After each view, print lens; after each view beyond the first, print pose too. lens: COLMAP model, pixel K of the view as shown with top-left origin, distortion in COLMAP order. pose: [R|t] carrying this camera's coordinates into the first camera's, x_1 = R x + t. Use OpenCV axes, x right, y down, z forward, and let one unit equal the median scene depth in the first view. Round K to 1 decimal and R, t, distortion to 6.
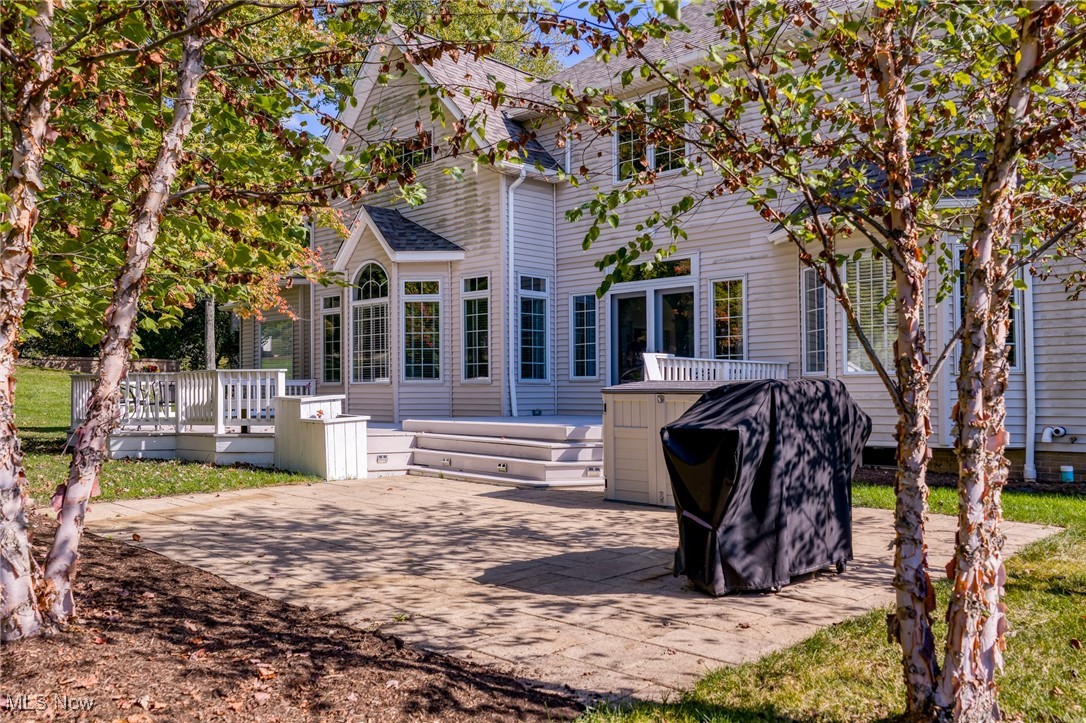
lens RADIAL K [[875.7, 0, 539.2], [0, 875.7, 367.5], [0, 0, 1]] dist [0.031446, -0.005293]
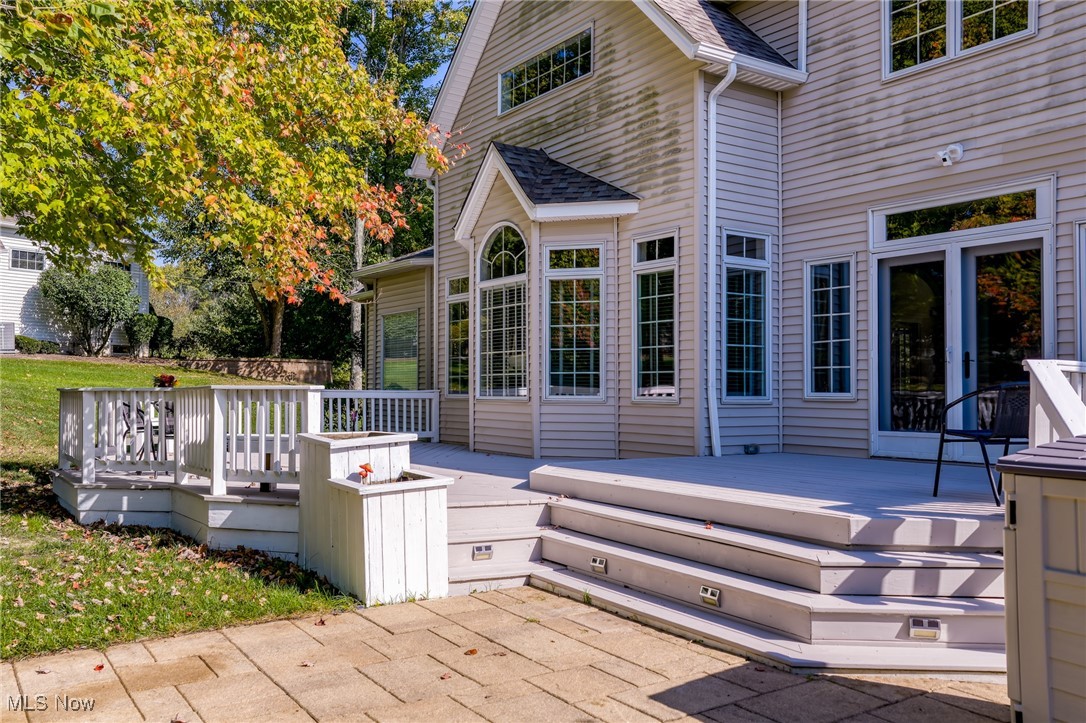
lens RADIAL K [[875.7, 0, 534.6], [0, 875.7, 368.2], [0, 0, 1]] dist [0.031446, -0.005293]
pose [[0.978707, 0.003637, -0.205230, -0.025863], [-0.003117, 0.999991, 0.002858, -0.008596], [0.205239, -0.002157, 0.978710, 0.341413]]
